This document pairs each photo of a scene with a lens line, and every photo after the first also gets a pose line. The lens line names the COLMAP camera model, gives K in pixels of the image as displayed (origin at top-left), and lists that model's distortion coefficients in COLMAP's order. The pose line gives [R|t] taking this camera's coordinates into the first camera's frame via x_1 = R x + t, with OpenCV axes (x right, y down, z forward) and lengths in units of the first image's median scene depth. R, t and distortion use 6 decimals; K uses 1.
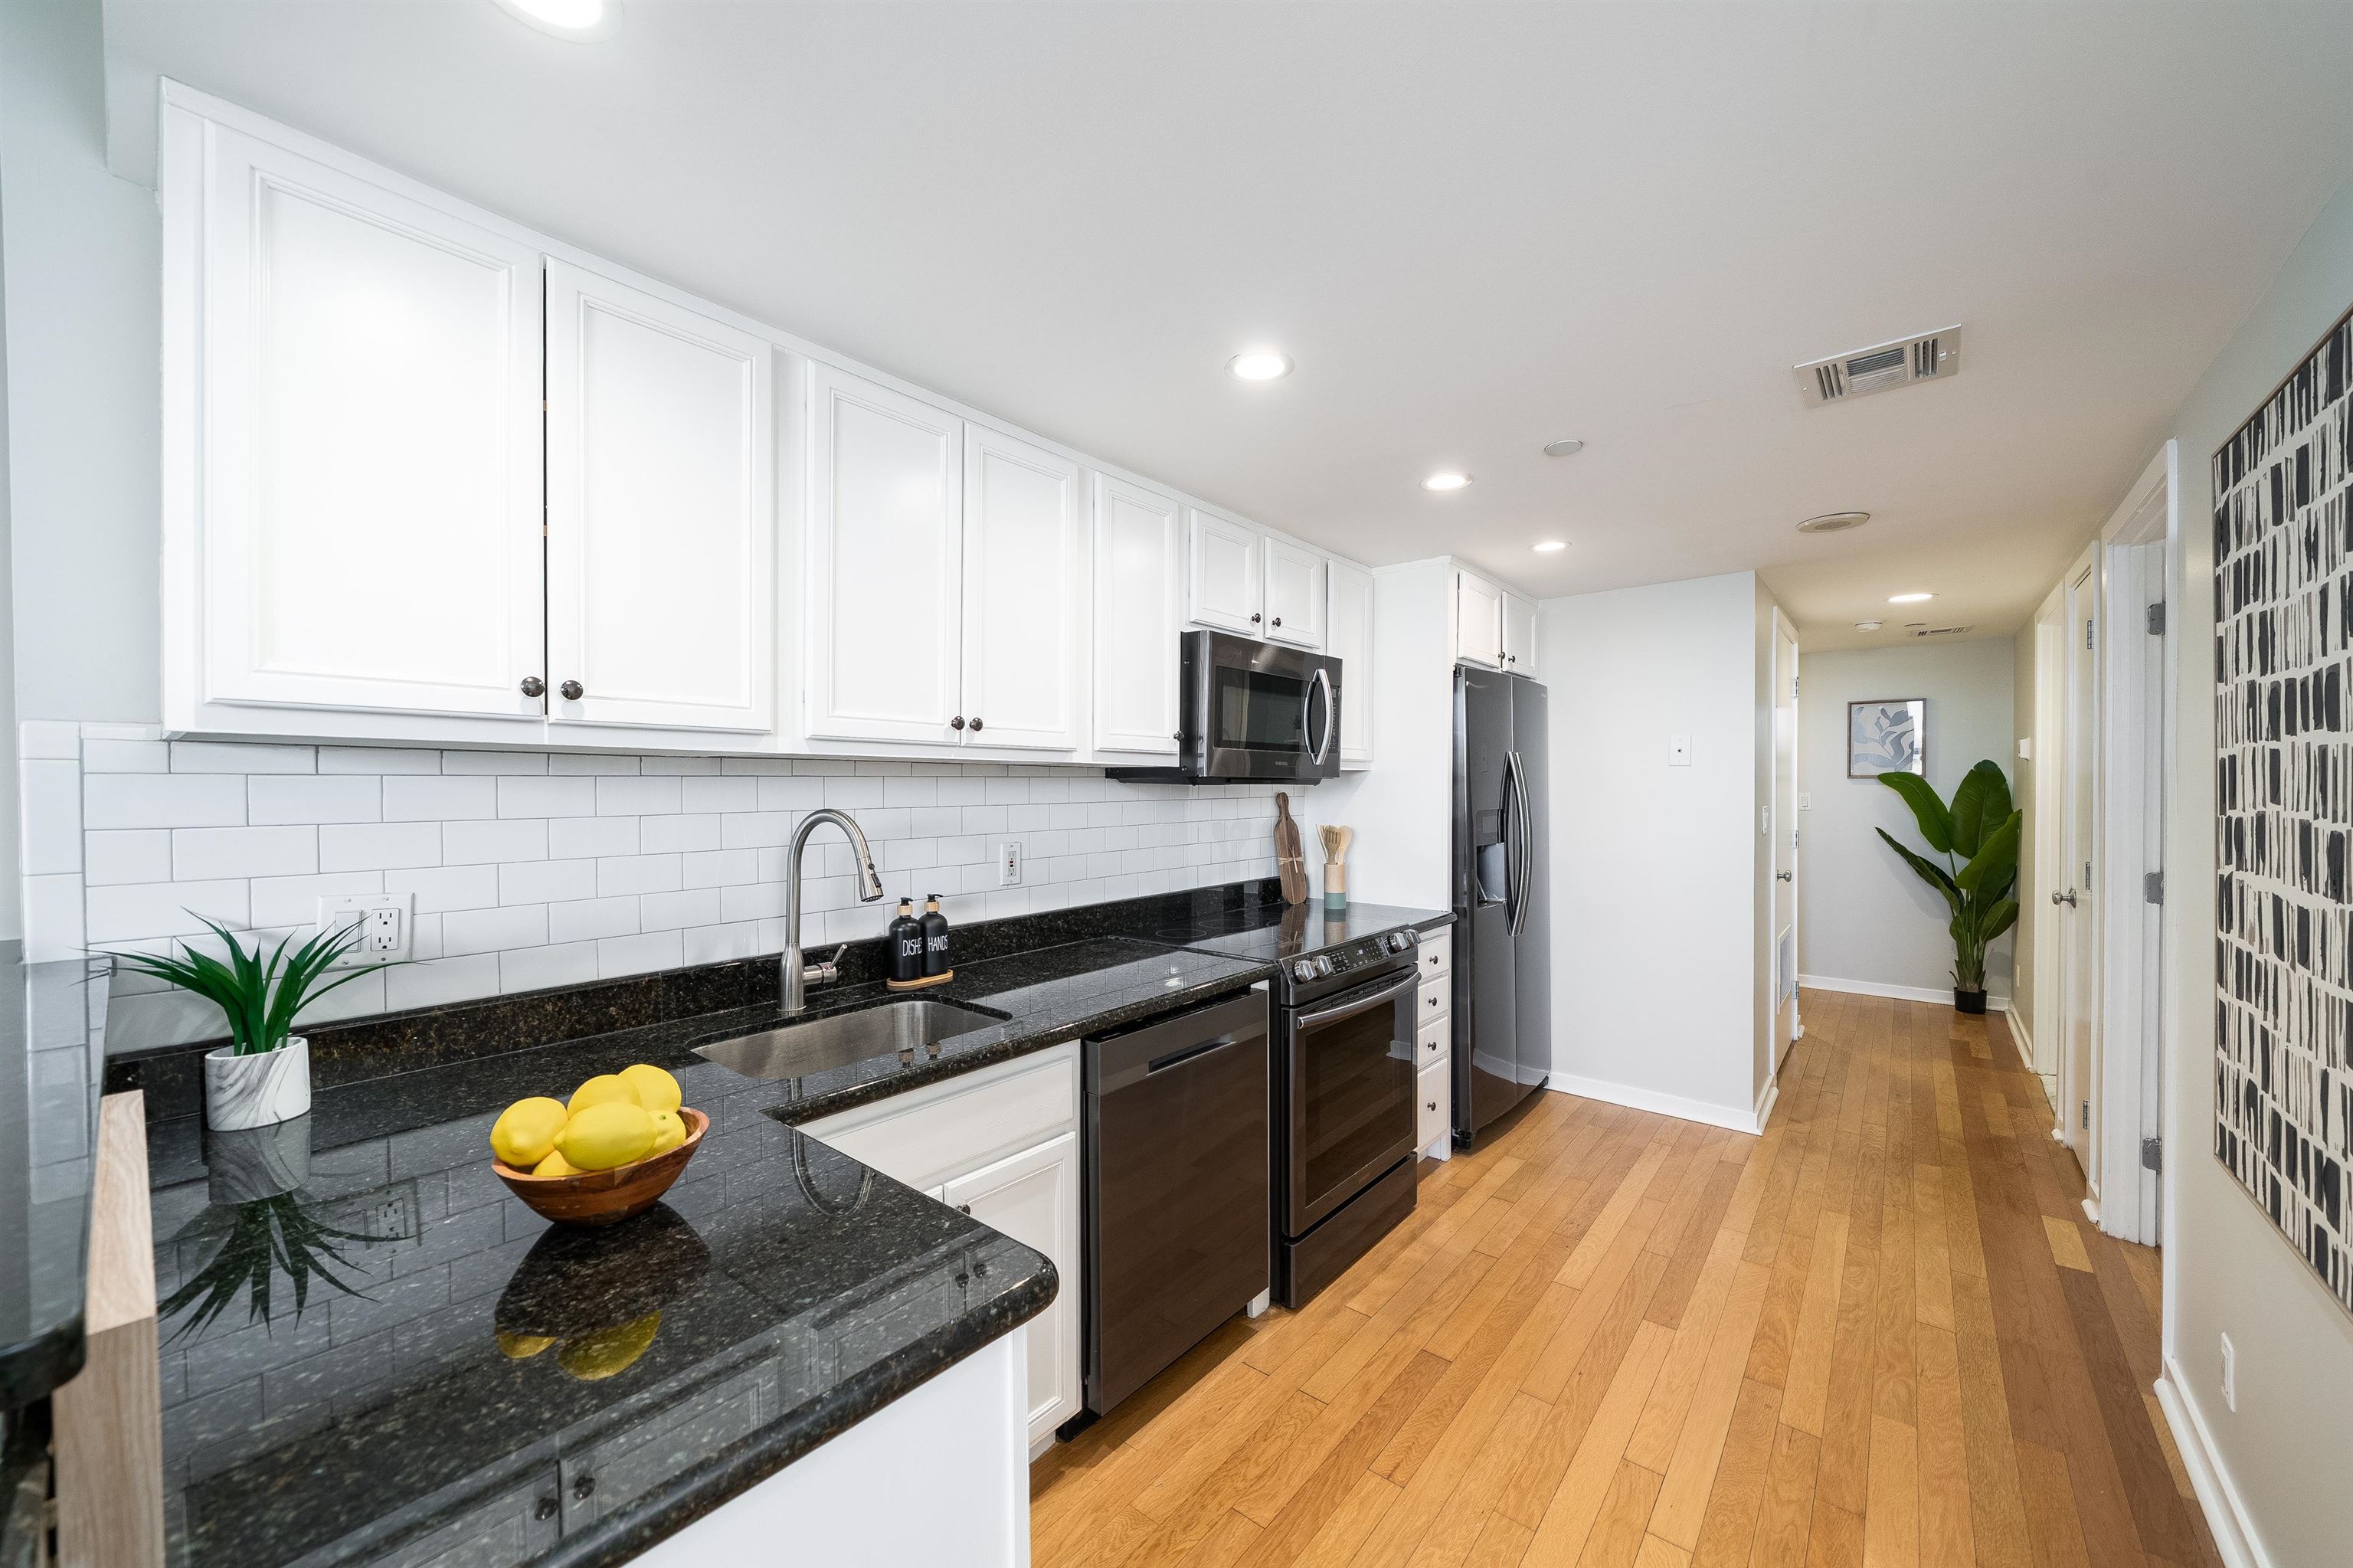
lens RADIAL K [[881.4, 0, 1181.8], [0, 881.4, 790.0], [0, 0, 1]] dist [-0.001604, 0.000068]
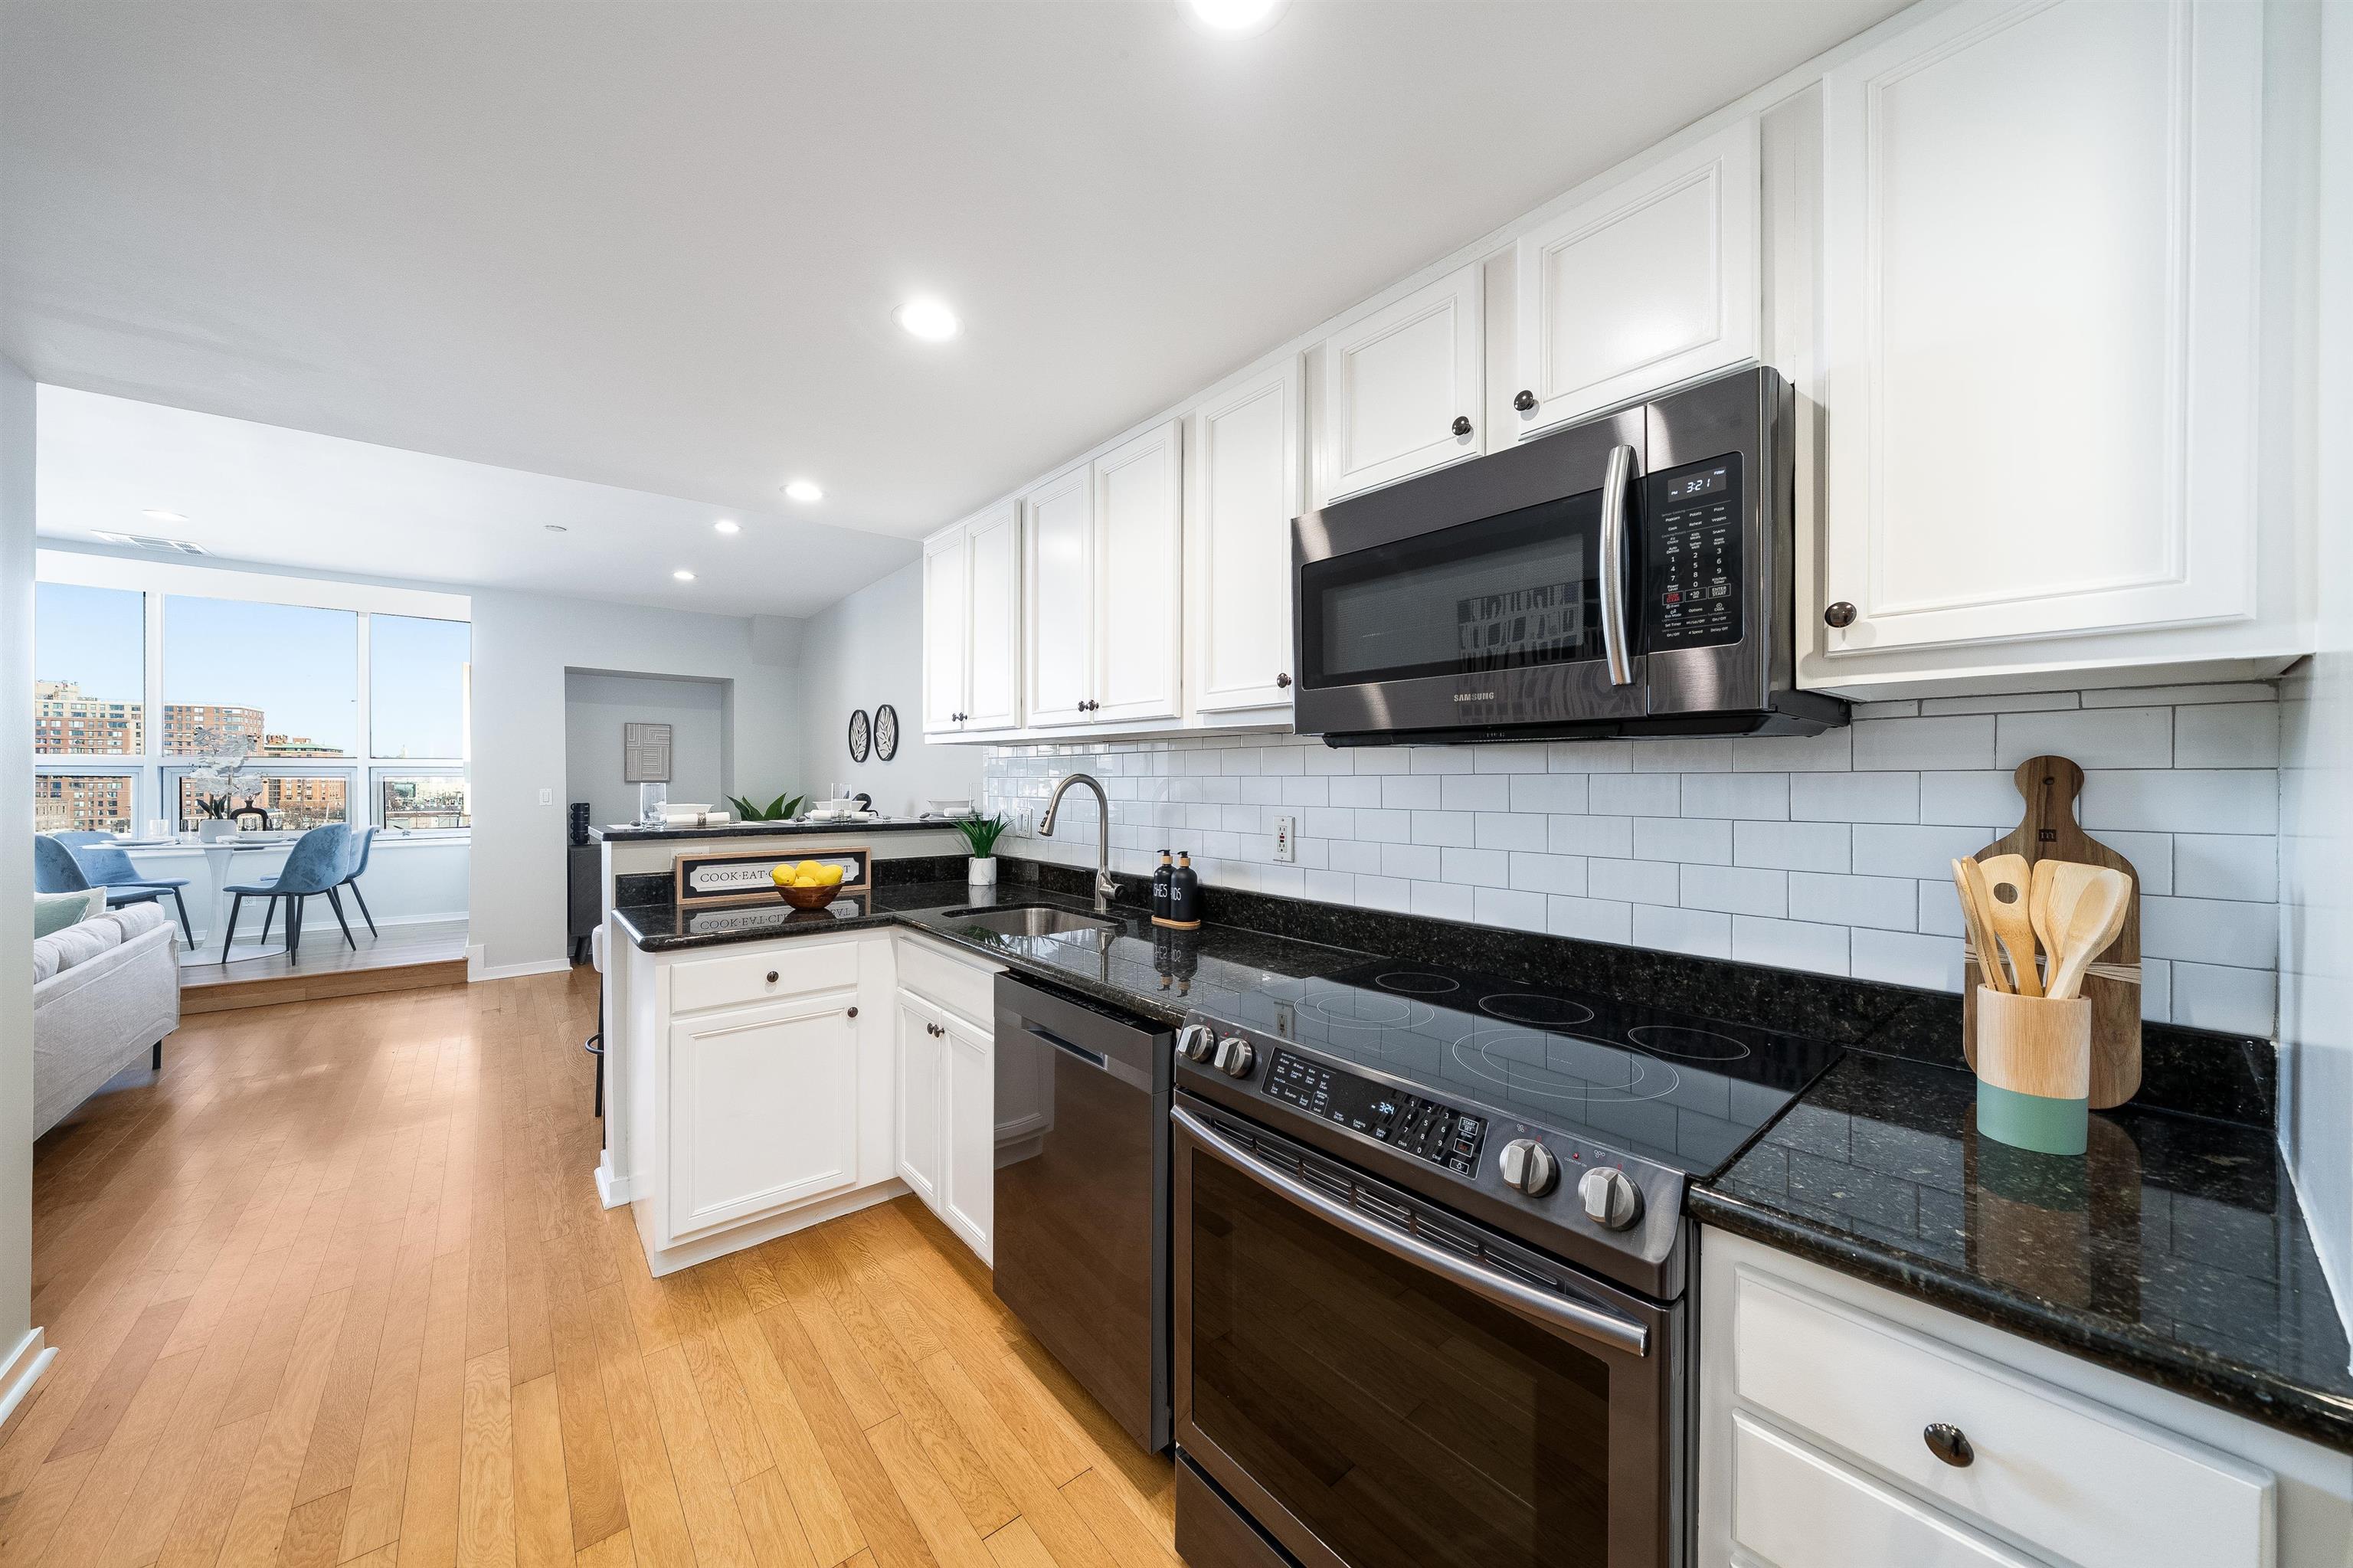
lens RADIAL K [[805.1, 0, 1159.9], [0, 805.1, 778.0], [0, 0, 1]] dist [-0.004665, 0.000002]
pose [[-0.186906, 0.003044, -0.982373, 0.560885], [-0.005567, 0.999976, 0.004158, 0.013633], [0.982362, 0.006246, -0.186884, 0.865950]]
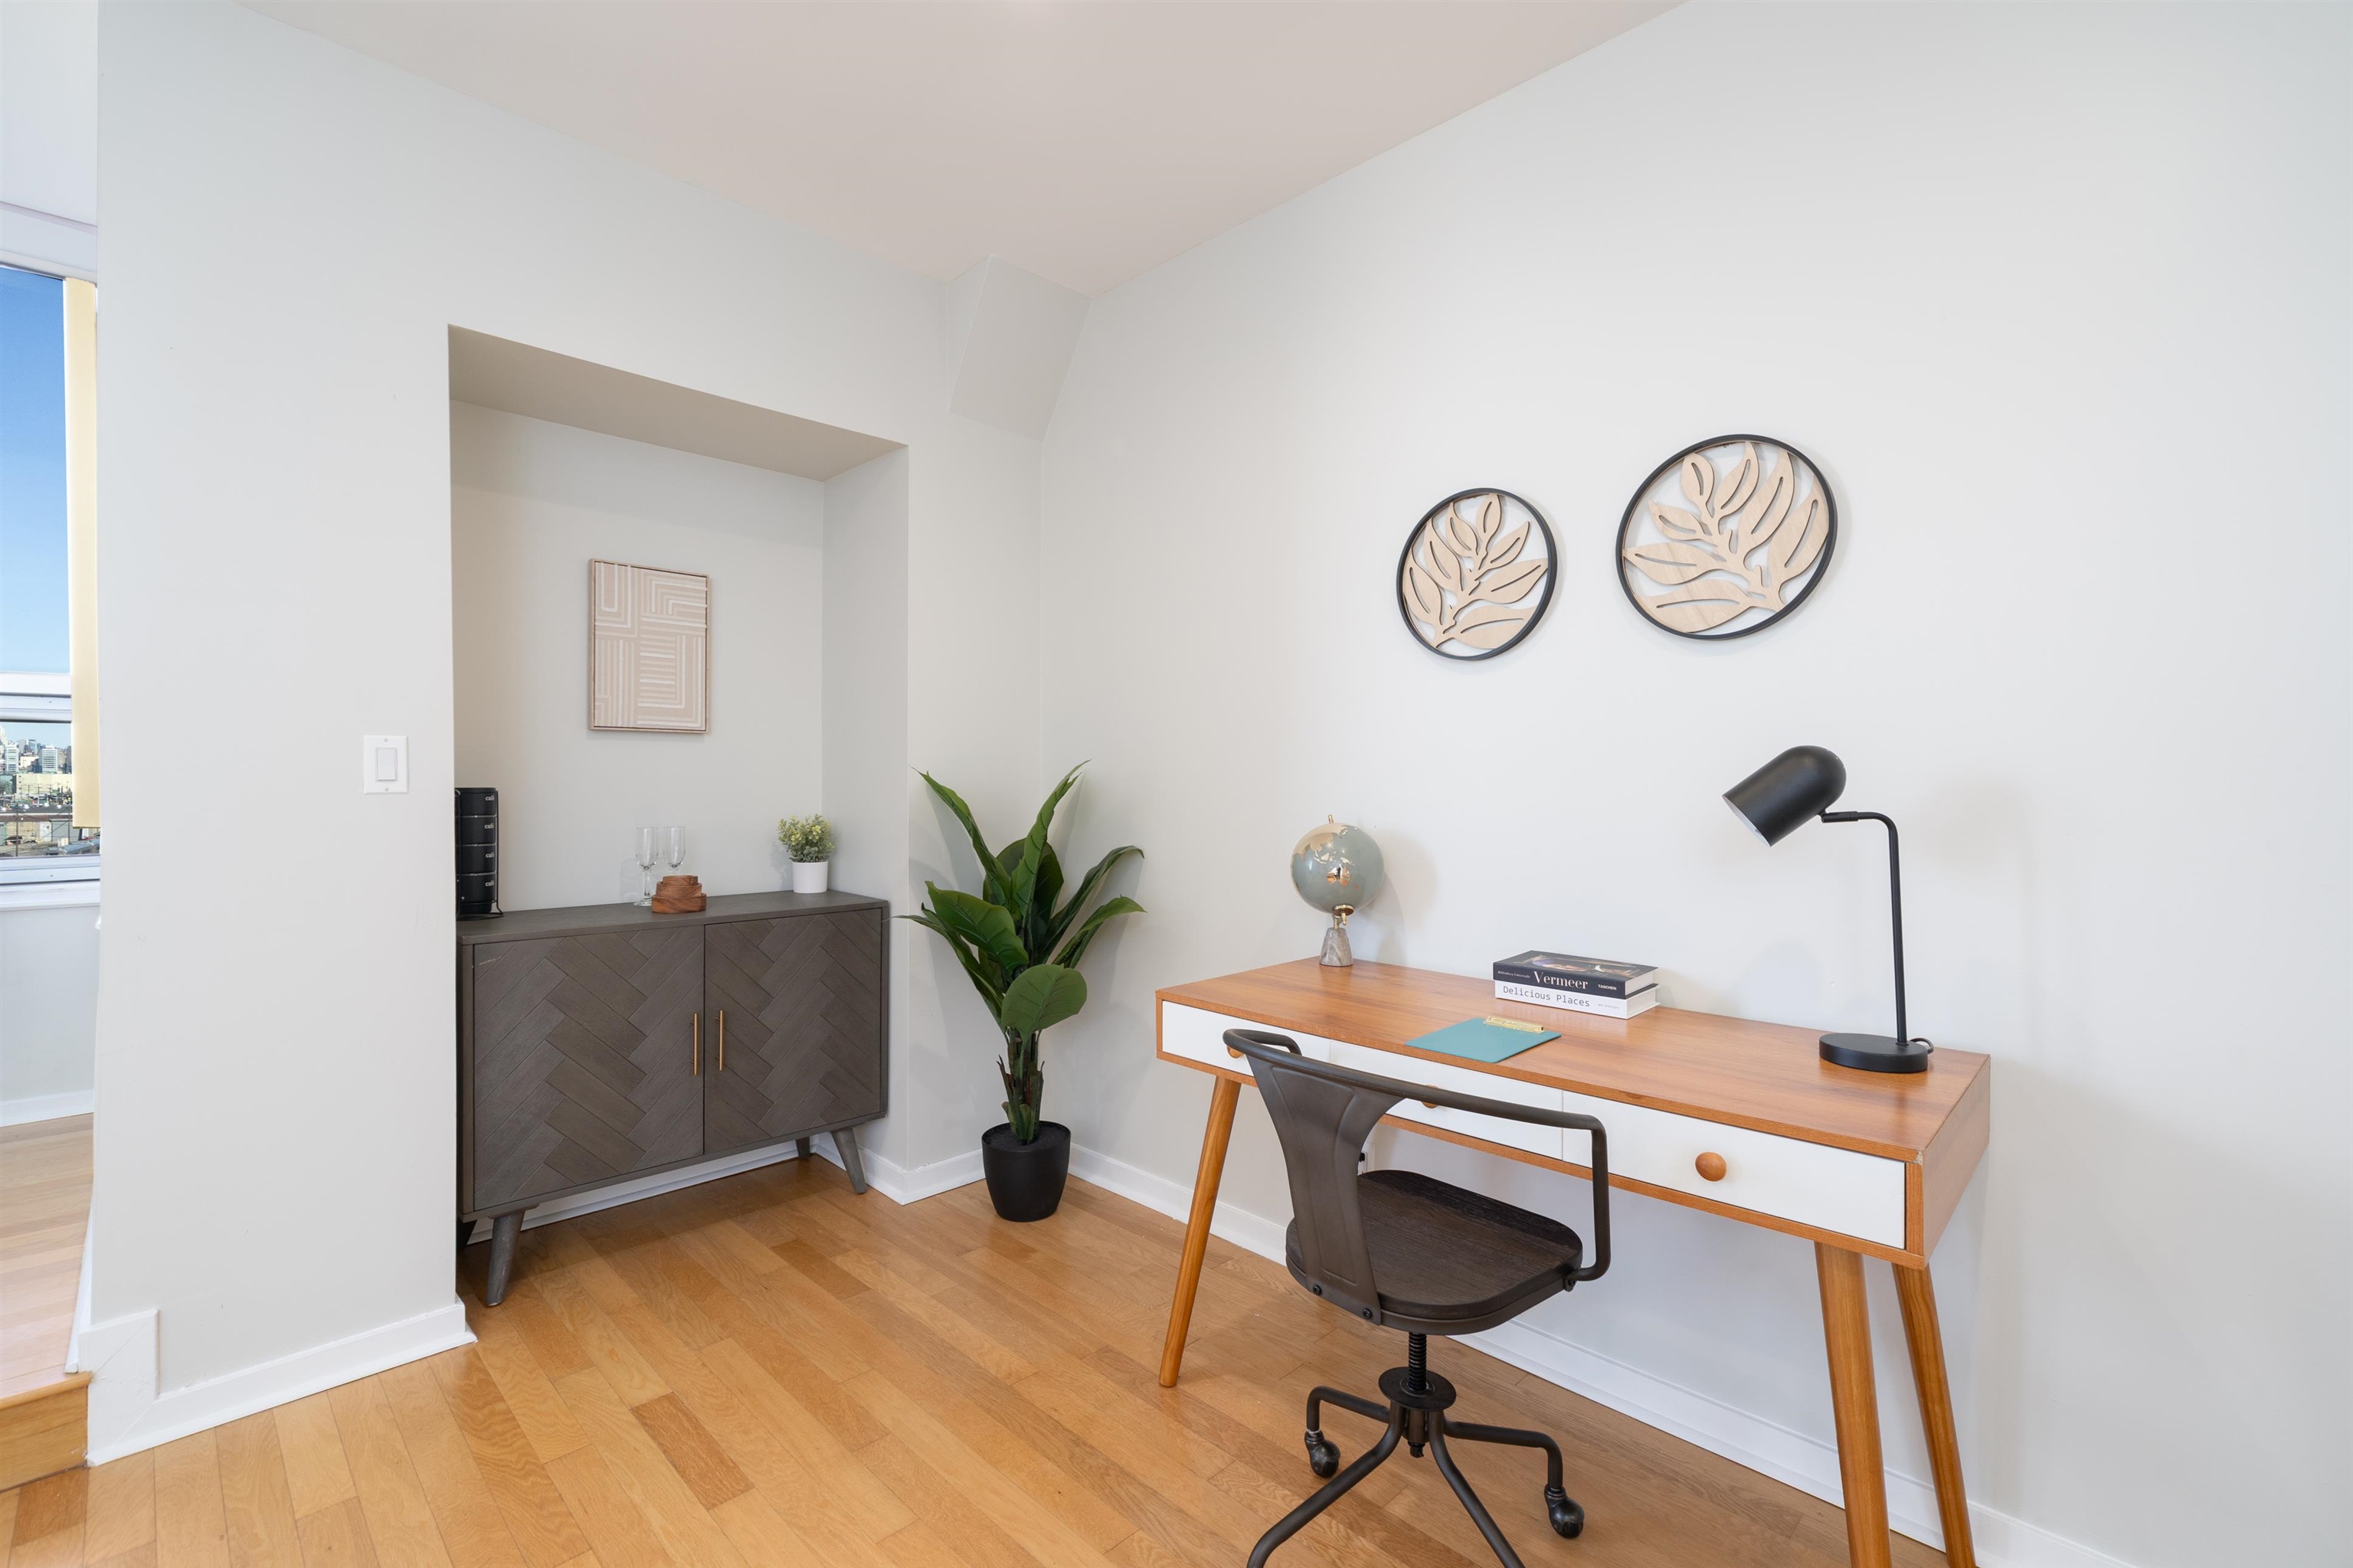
lens RADIAL K [[1033.2, 0, 1160.6], [0, 1033.2, 782.1], [0, 0, 1]] dist [-0.000143, -0.000083]
pose [[-0.095453, 0.008924, -0.995394, -0.395300], [-0.013876, 0.999851, 0.010294, 0.073389], [0.995337, 0.014795, -0.095315, -0.340985]]
